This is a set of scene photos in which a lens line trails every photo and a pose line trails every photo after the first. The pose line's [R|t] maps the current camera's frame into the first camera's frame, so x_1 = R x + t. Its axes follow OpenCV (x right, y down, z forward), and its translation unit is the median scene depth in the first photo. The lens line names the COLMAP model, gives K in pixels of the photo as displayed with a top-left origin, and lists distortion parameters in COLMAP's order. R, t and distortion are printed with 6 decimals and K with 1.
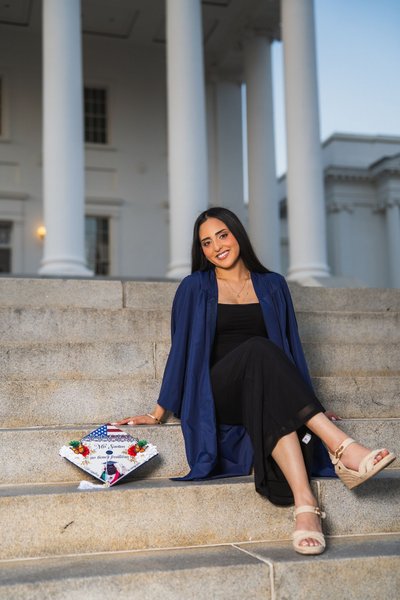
lens RADIAL K [[764.8, 0, 200.0], [0, 764.8, 300.0], [0, 0, 1]] dist [0.002580, -0.004067]
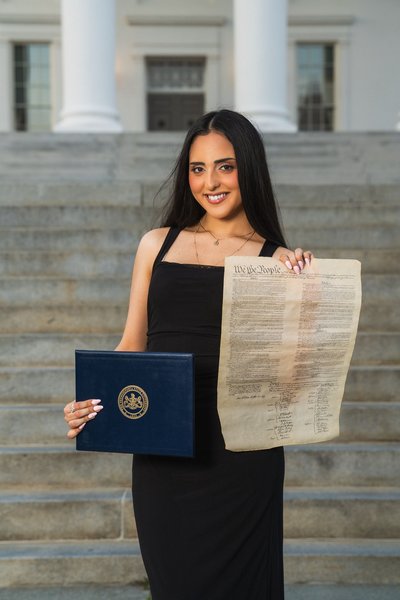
lens RADIAL K [[1168.6, 0, 200.0], [0, 1168.6, 300.0], [0, 0, 1]] dist [0.247680, 0.073779]
pose [[0.959163, 0.013632, -0.282524, 0.615480], [0.022823, 0.991851, 0.125344, -0.081487], [0.281931, -0.126674, 0.951036, -1.049091]]
